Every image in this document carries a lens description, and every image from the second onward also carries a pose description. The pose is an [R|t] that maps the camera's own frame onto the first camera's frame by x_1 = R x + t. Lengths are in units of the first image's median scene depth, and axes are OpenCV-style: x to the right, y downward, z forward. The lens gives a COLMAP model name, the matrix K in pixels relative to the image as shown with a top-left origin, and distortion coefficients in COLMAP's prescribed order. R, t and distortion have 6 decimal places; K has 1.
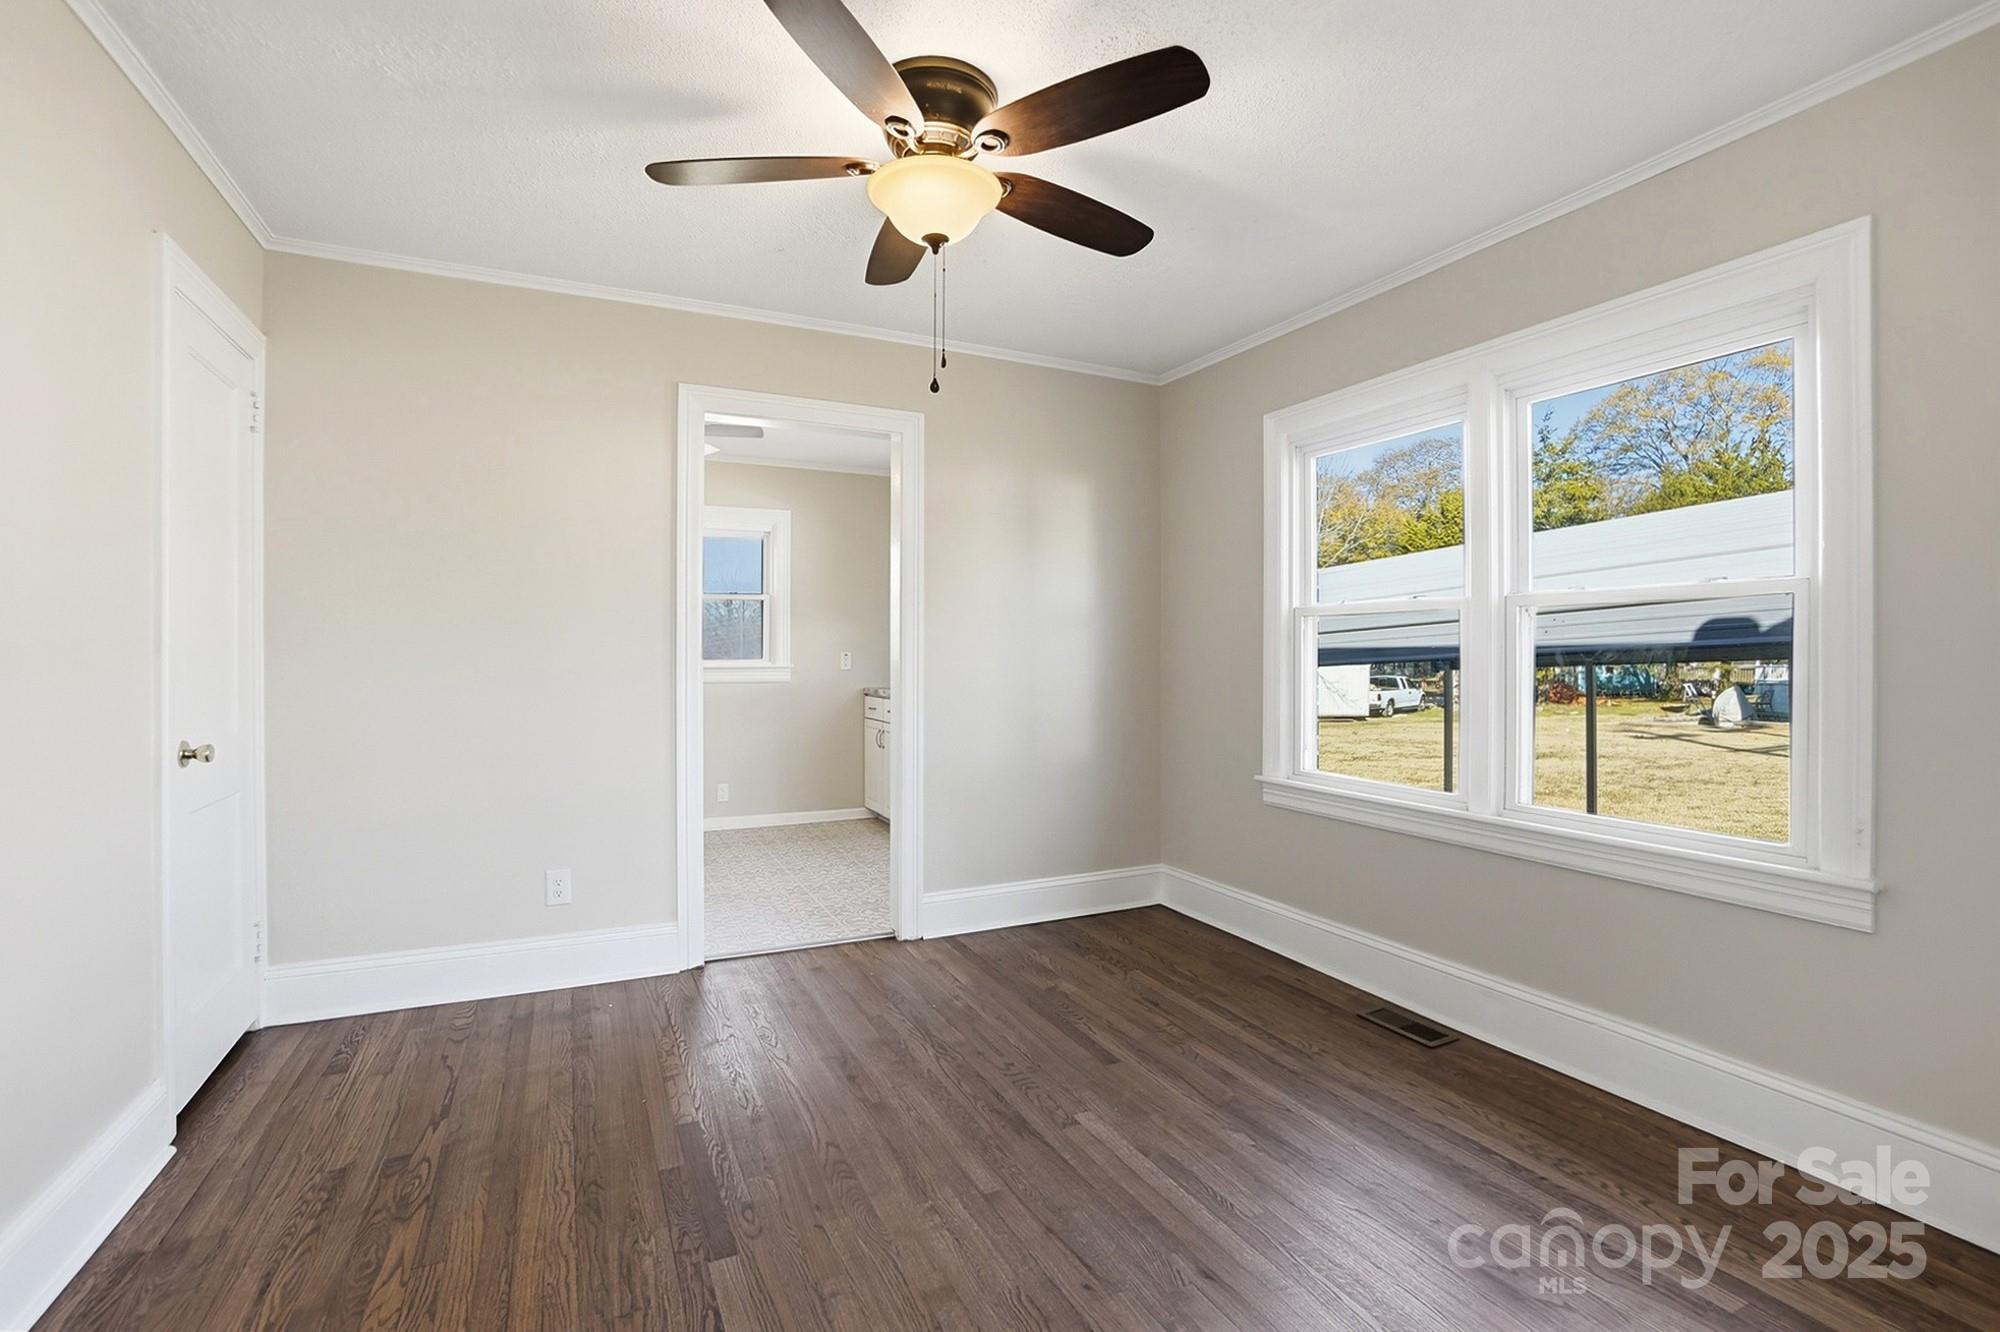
lens RADIAL K [[898.0, 0, 958.6], [0, 898.0, 653.7], [0, 0, 1]] dist [-0.041259, 0.006907]
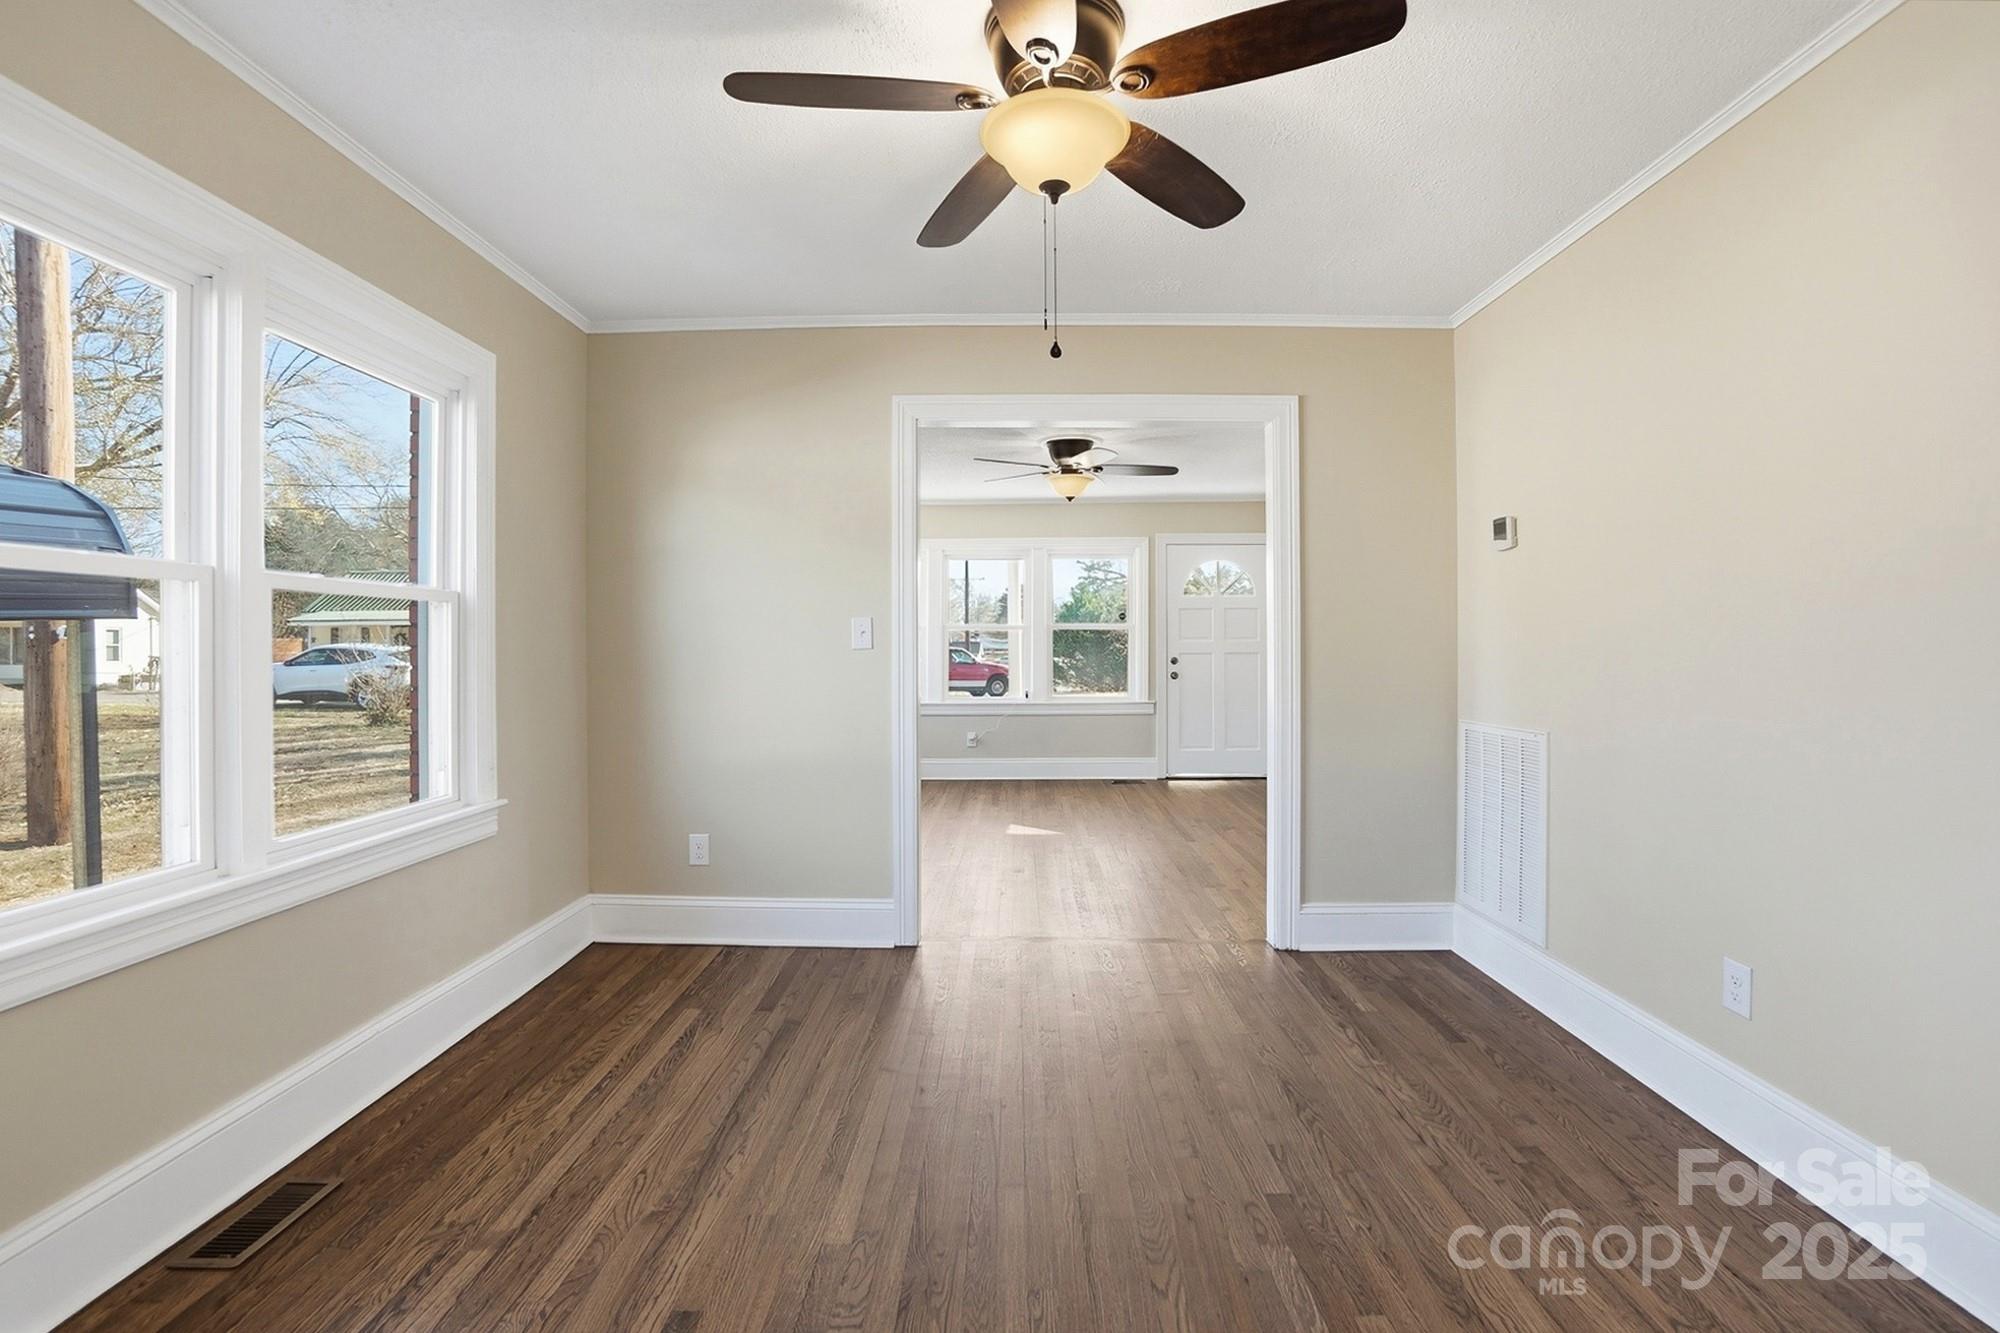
lens RADIAL K [[898.0, 0, 1009.1], [0, 898.0, 651.6], [0, 0, 1]] dist [-0.041259, 0.006907]
pose [[-0.913151, -0.002575, 0.407613, -0.273425], [-0.002049, 0.999996, 0.001727, -0.001637], [-0.407616, 0.000742, -0.913153, 1.440686]]
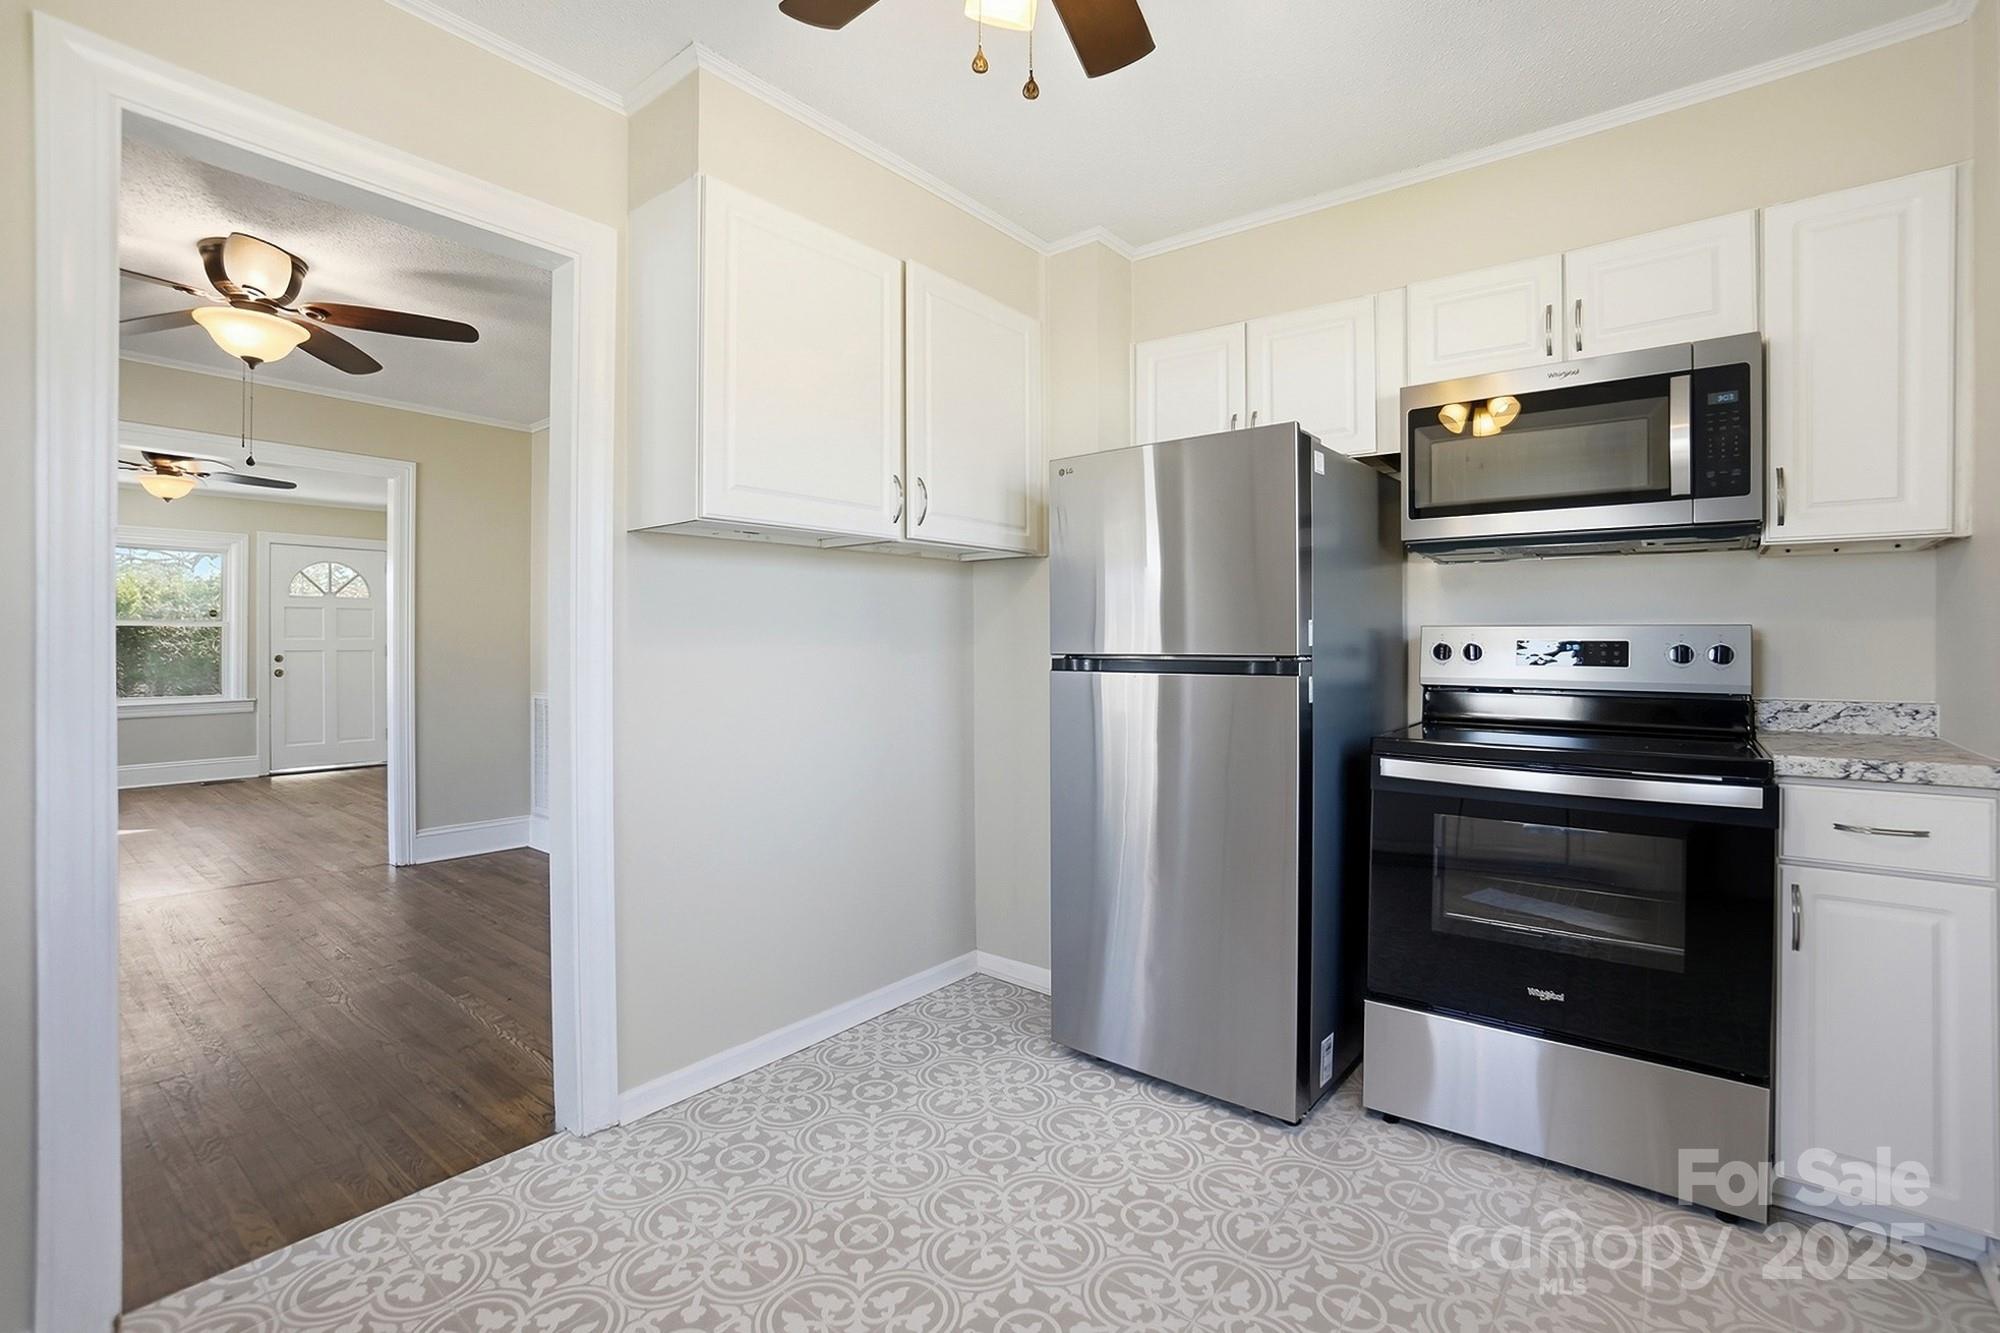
lens RADIAL K [[898.0, 0, 1002.2], [0, 898.0, 645.5], [0, 0, 1]] dist [-0.041259, 0.006907]
pose [[-0.887095, -0.005153, -0.461558, -0.358456], [-0.001537, 0.999965, -0.008211, 0.007151], [0.461584, -0.006574, -0.887072, 2.207362]]
